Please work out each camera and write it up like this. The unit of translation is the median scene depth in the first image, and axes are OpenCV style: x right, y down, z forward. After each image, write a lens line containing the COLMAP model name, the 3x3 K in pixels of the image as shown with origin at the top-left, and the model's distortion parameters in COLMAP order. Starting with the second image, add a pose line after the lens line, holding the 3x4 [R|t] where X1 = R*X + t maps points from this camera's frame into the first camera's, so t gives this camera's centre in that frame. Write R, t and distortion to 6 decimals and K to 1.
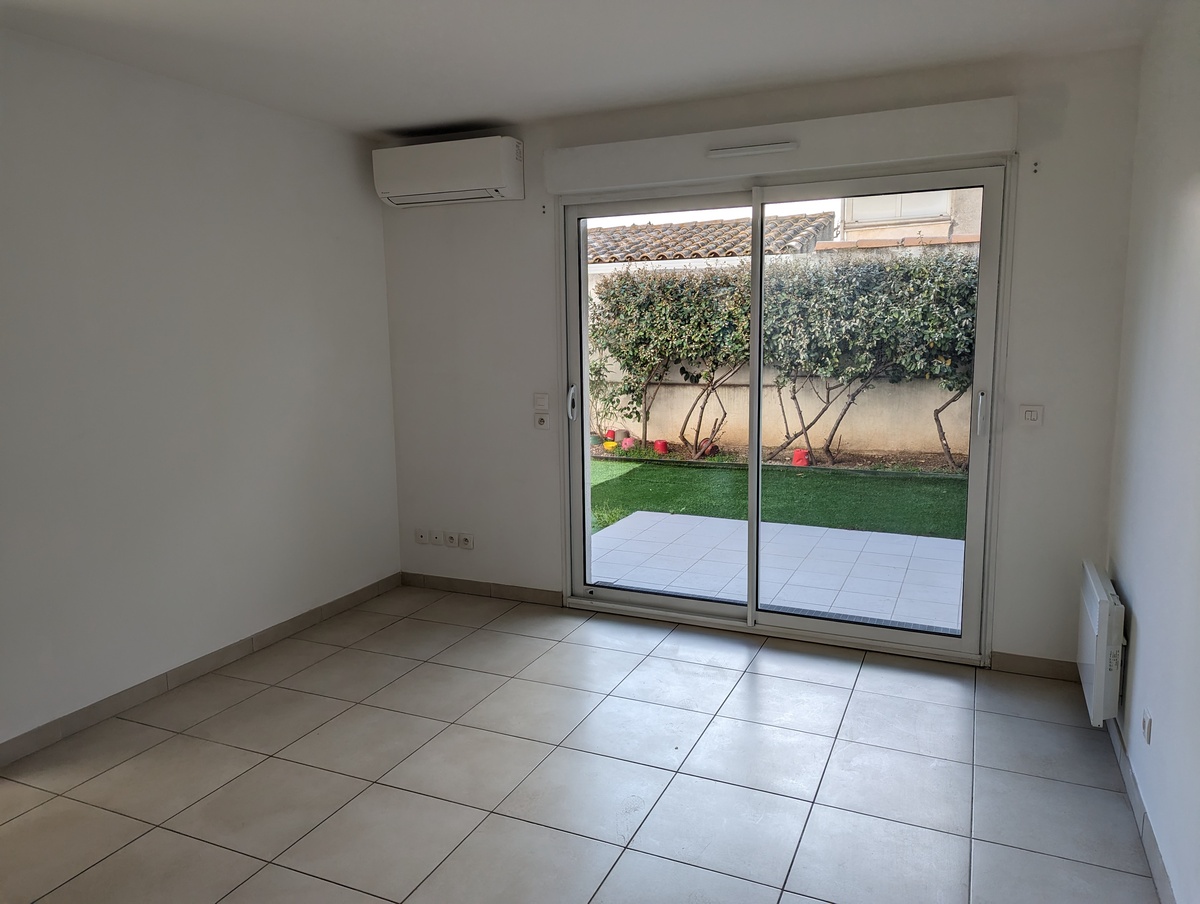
lens RADIAL K [[836.6, 0, 600.0], [0, 836.6, 452.0], [0, 0, 1]] dist [0.029352, -0.000462]
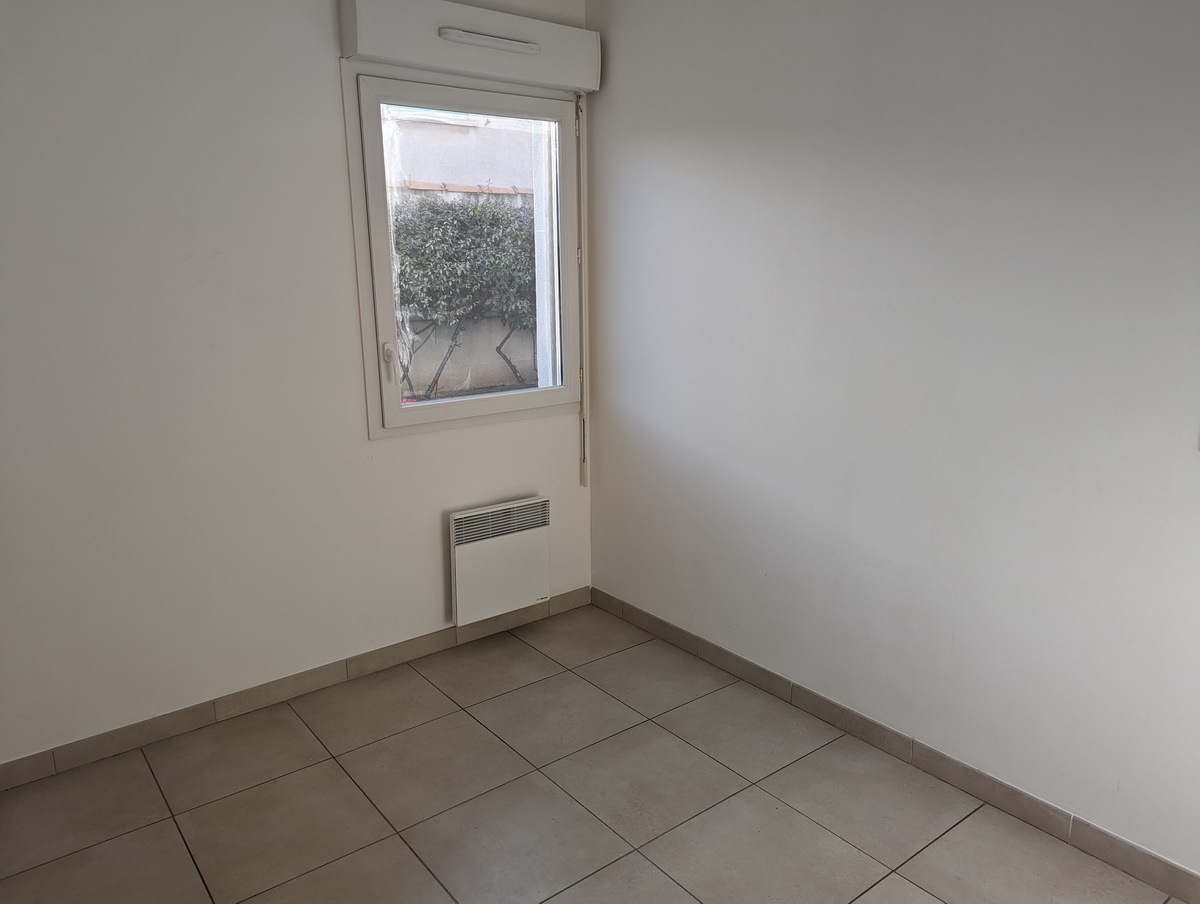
lens RADIAL K [[842.1, 0, 600.0], [0, 842.1, 452.0], [0, 0, 1]] dist [0.053828, -0.027679]
pose [[0.461464, -0.184473, 0.867768, -0.533253], [0.132501, 0.981503, 0.138189, -0.050564], [-0.877208, 0.051211, 0.477371, 0.366638]]
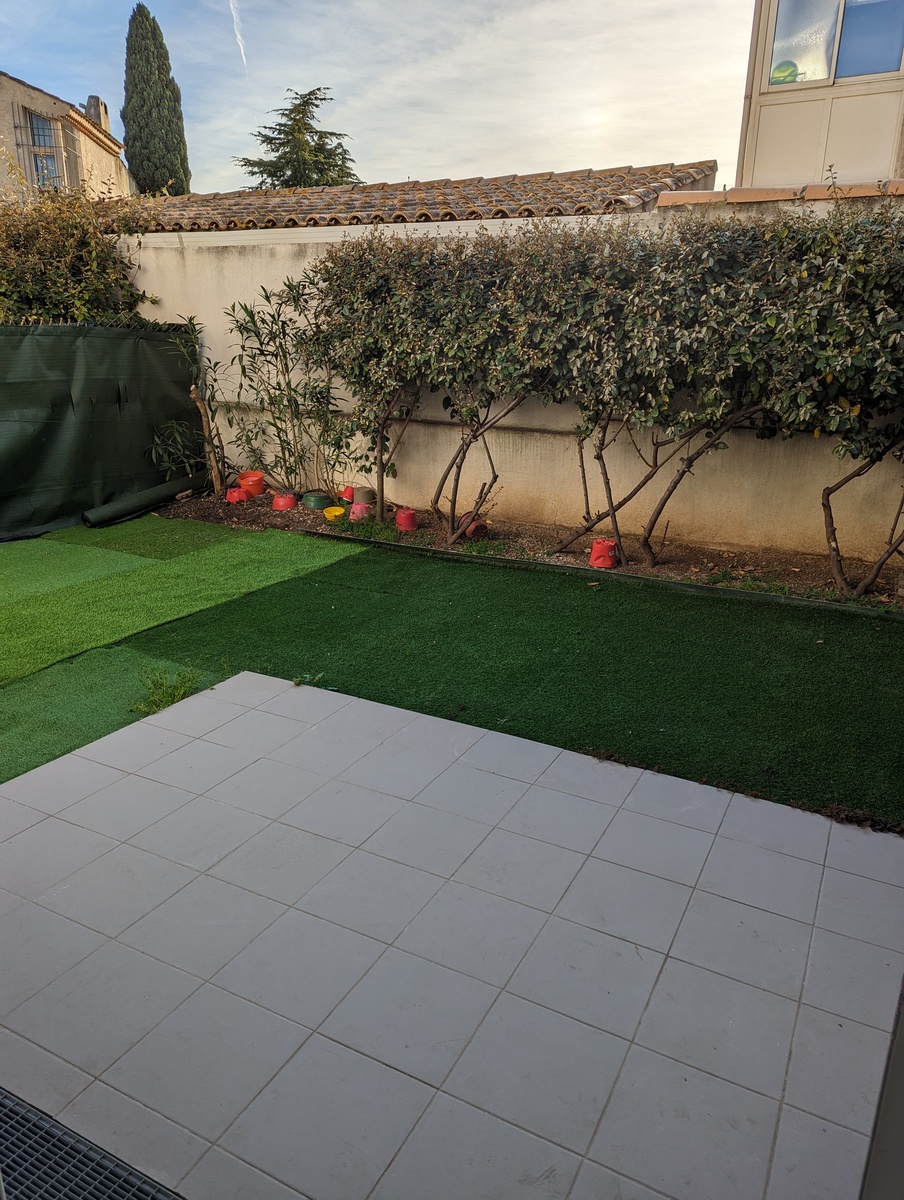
lens RADIAL K [[842.1, 0, 468.1], [0, 842.1, 601.6], [0, 0, 1]] dist [0.053828, -0.027679]
pose [[0.998276, 0.048771, -0.032645, 0.167691], [-0.043208, 0.987193, 0.153567, -0.053083], [0.039716, -0.151892, 0.987599, 0.376974]]
